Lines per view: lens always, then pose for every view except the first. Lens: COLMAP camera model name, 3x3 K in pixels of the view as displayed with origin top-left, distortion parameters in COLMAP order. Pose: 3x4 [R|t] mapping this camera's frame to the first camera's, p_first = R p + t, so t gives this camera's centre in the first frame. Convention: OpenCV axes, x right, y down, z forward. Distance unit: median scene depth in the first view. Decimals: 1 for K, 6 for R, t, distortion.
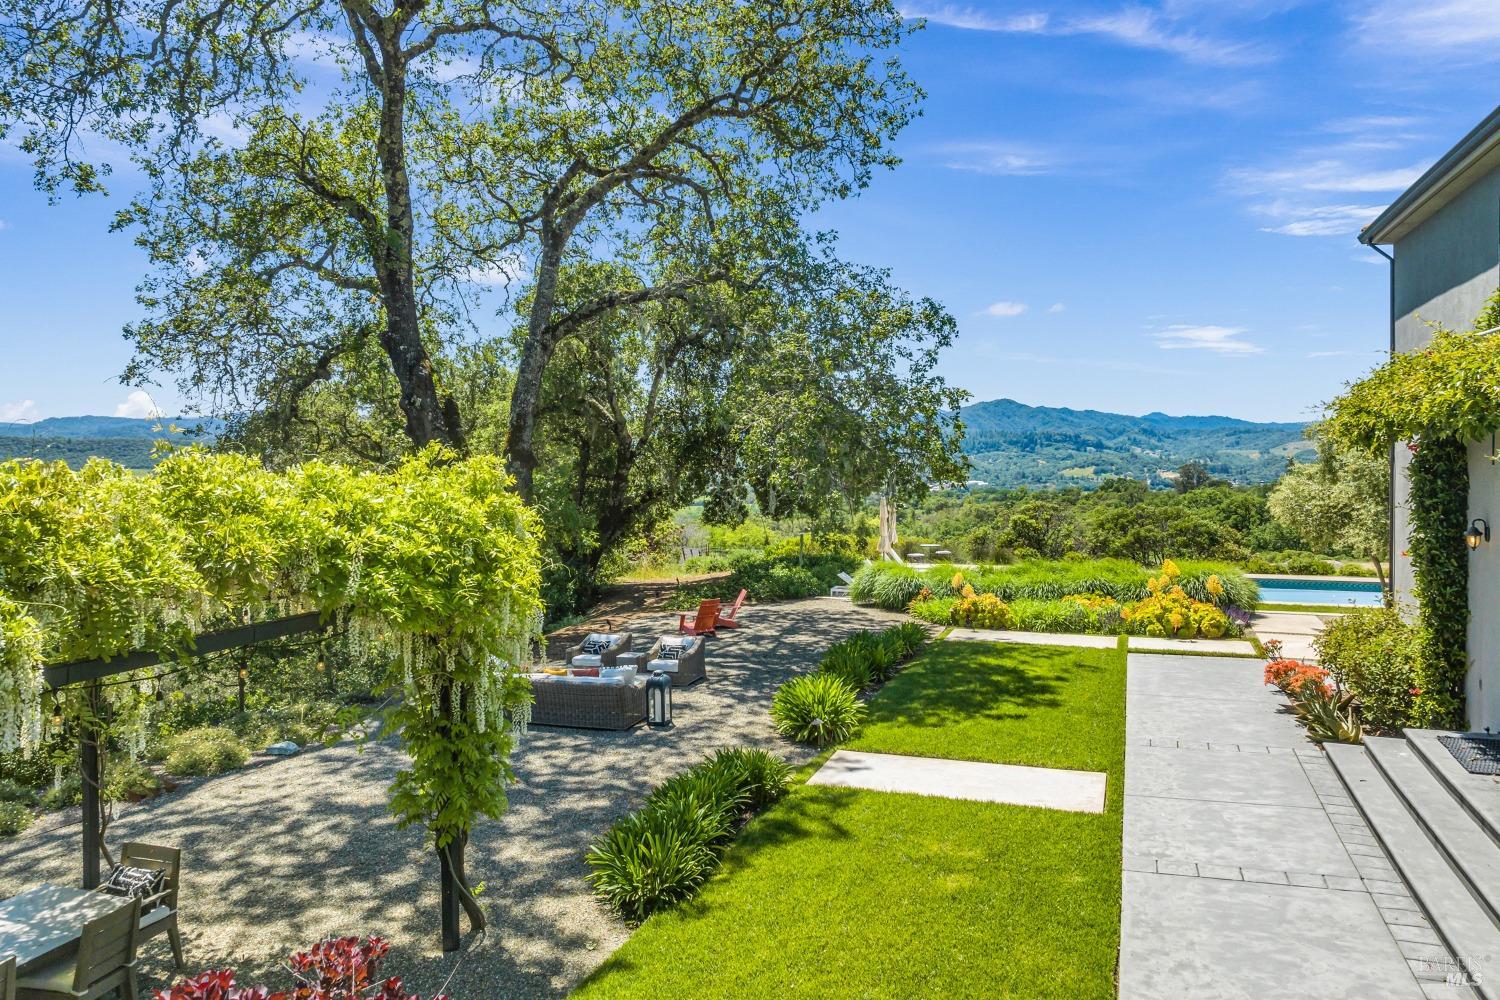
lens RADIAL K [[1051.2, 0, 749.3], [0, 1051.2, 453.4], [0, 0, 1]] dist [-0.040938, 0.006627]
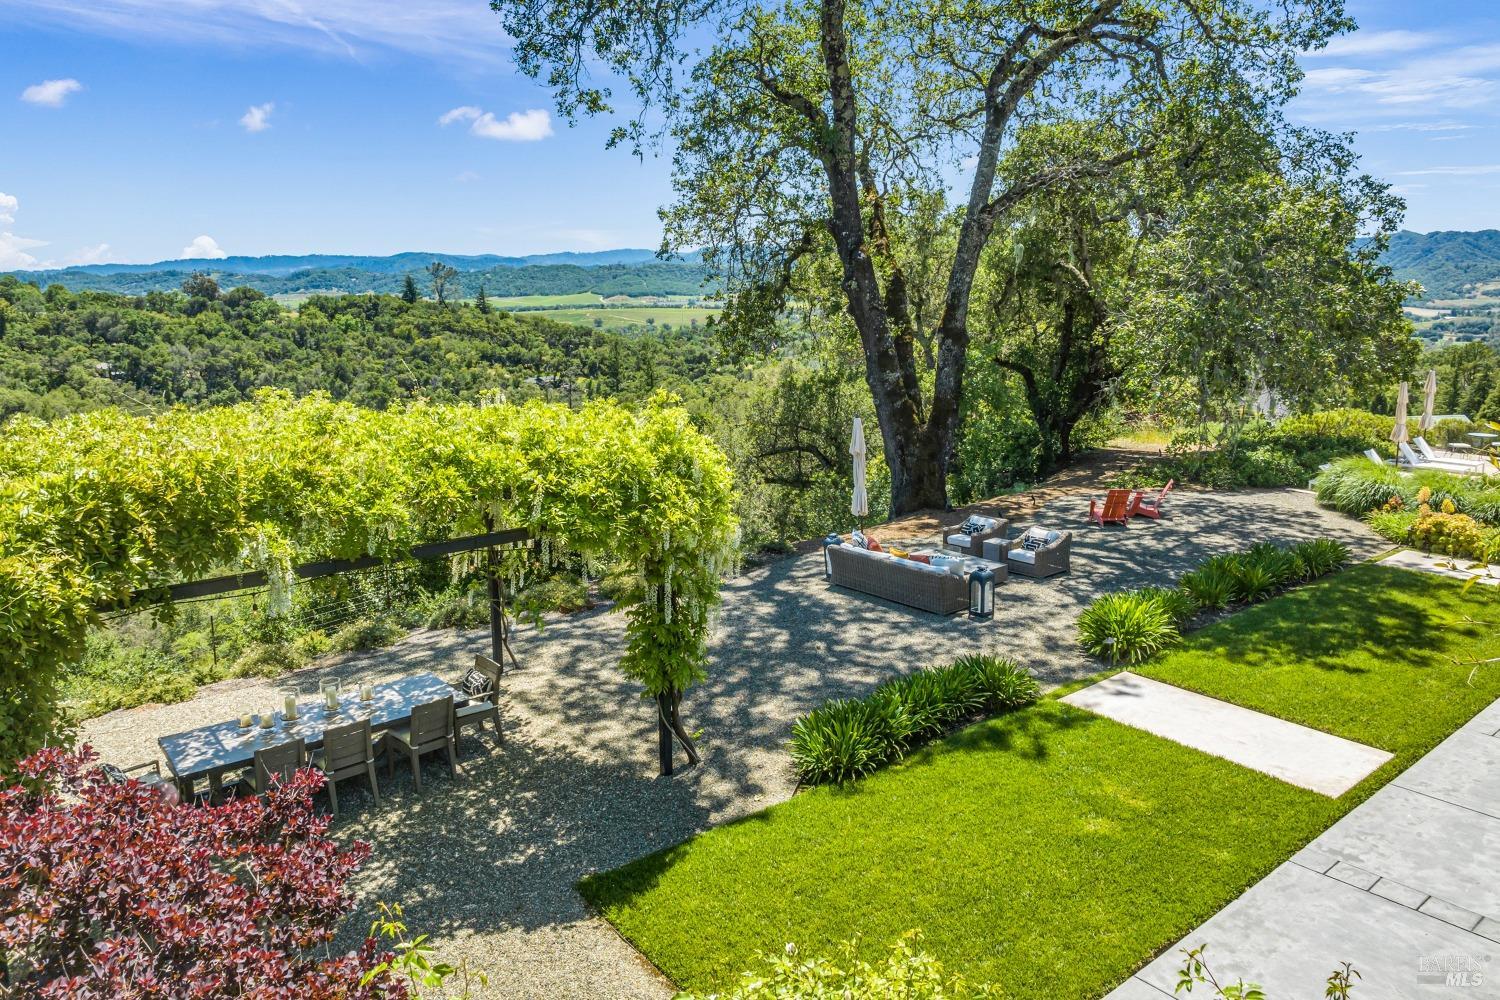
lens RADIAL K [[1051.2, 0, 755.1], [0, 1051.2, 464.4], [0, 0, 1]] dist [-0.040938, 0.006627]
pose [[0.854077, 0.093296, -0.511710, 0.194262], [-0.002848, 0.984607, 0.174761, -0.062036], [0.520138, -0.147802, 0.841196, -0.003796]]
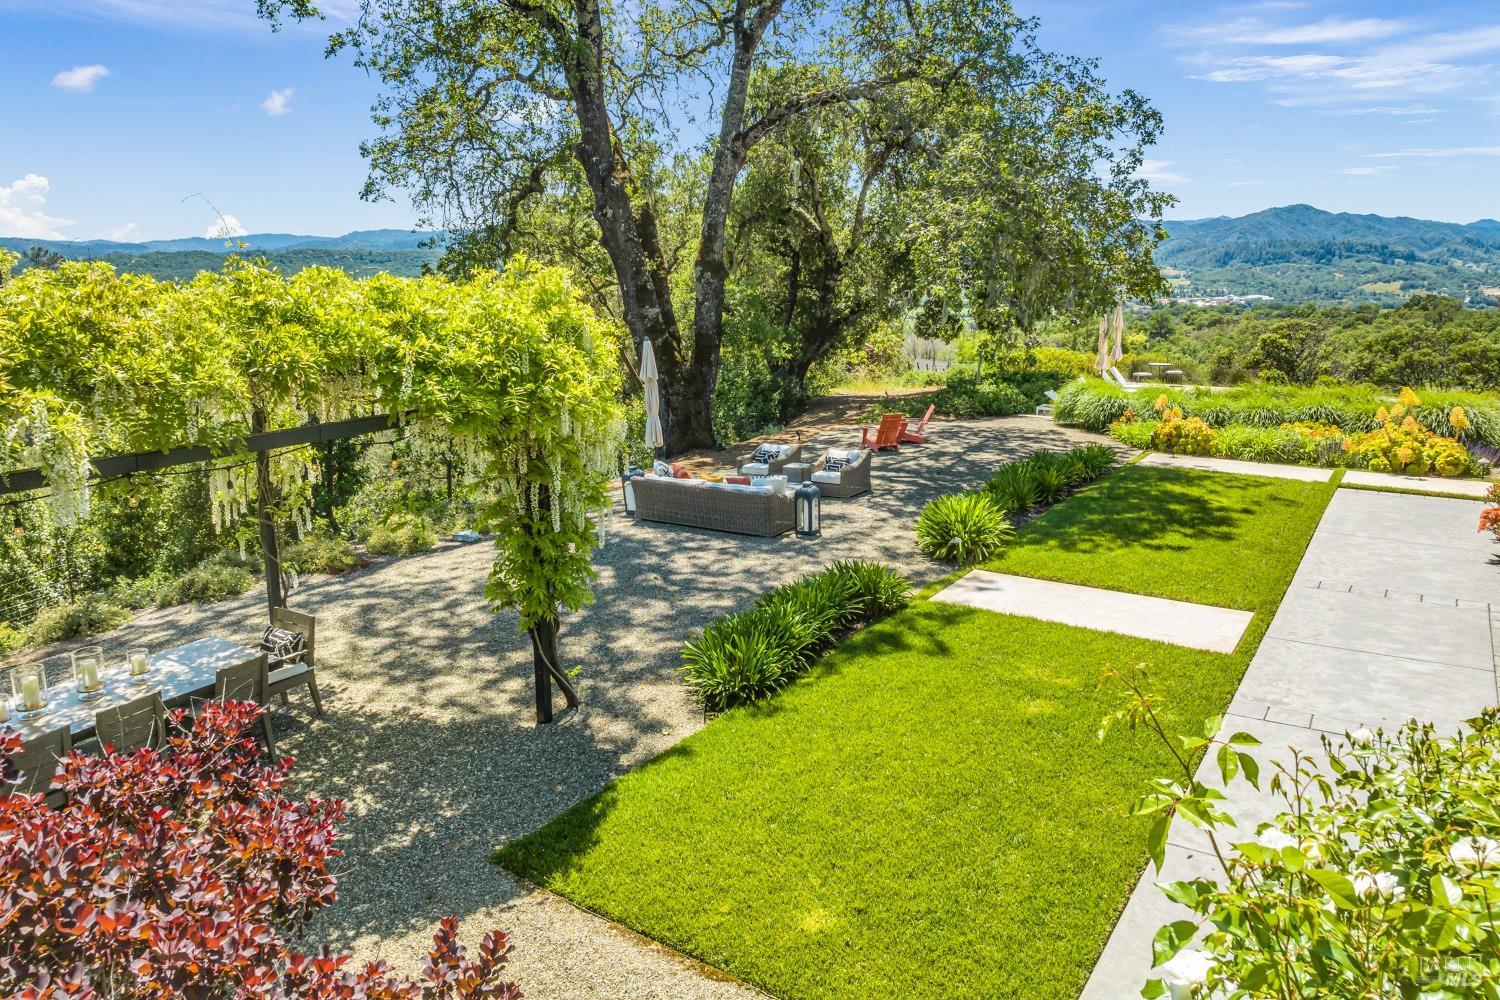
lens RADIAL K [[1051.2, 0, 750.9], [0, 1051.2, 449.0], [0, 0, 1]] dist [-0.040938, 0.006627]
pose [[0.971811, 0.040997, -0.232167, 0.073143], [0.000022, 0.984749, 0.173983, -0.000590], [0.235759, -0.169083, 0.956989, 0.015272]]
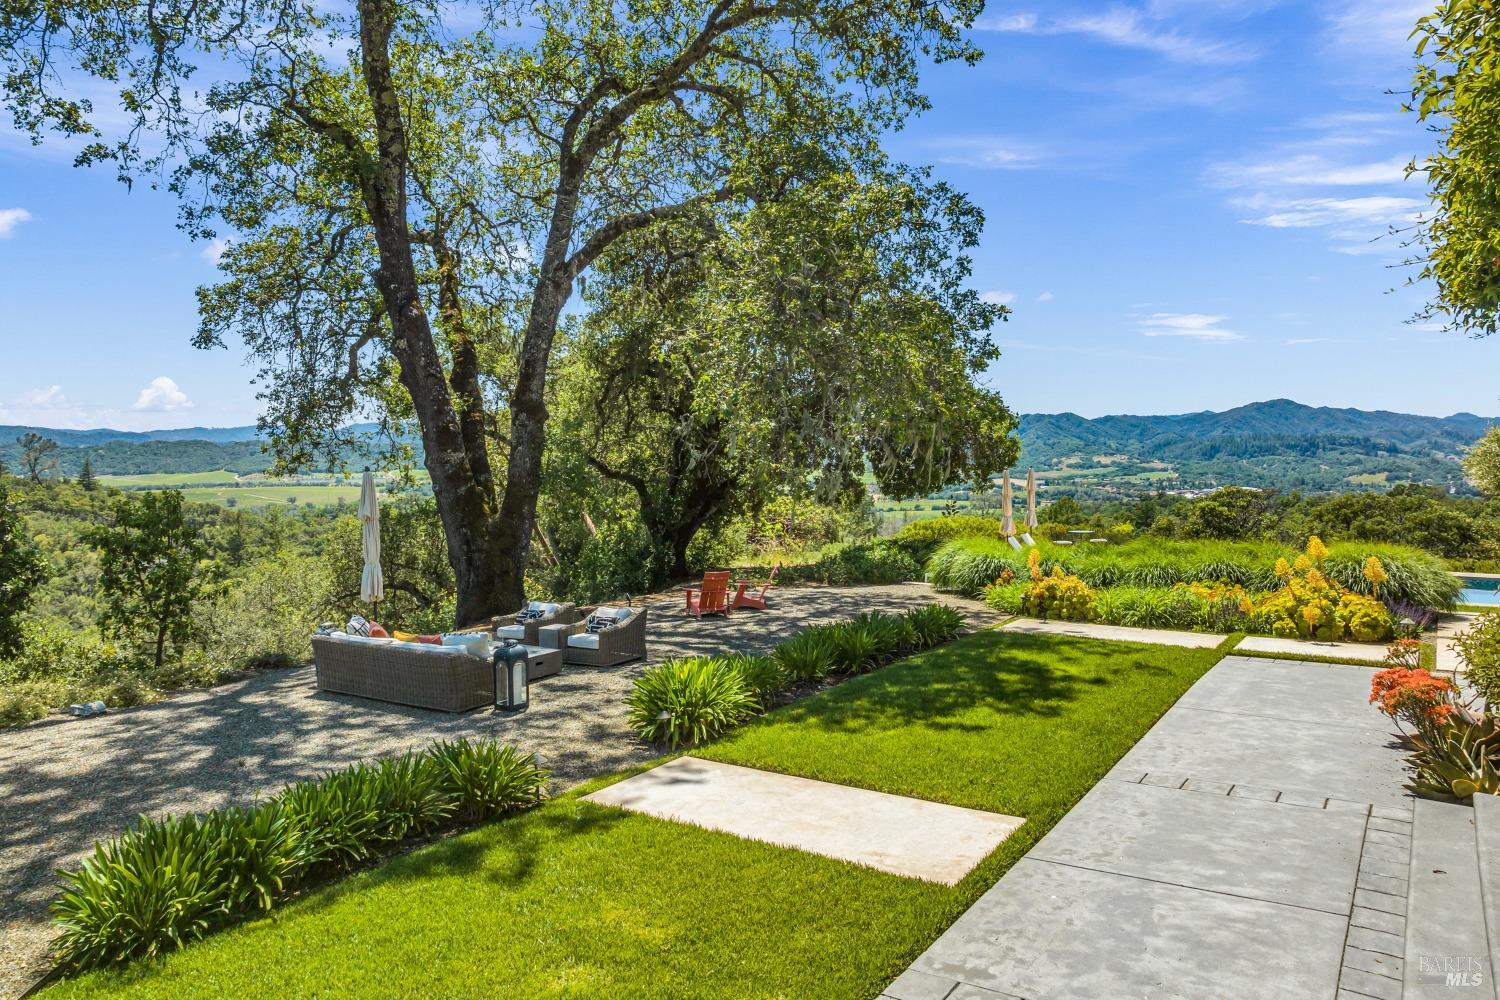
lens RADIAL K [[1051.2, 0, 748.2], [0, 1051.2, 448.6], [0, 0, 1]] dist [-0.040938, 0.006627]
pose [[0.972613, 0.001159, -0.232429, 0.207369], [-0.002980, 0.999968, -0.007483, 0.052731], [0.232413, 0.007971, 0.972585, 0.210715]]
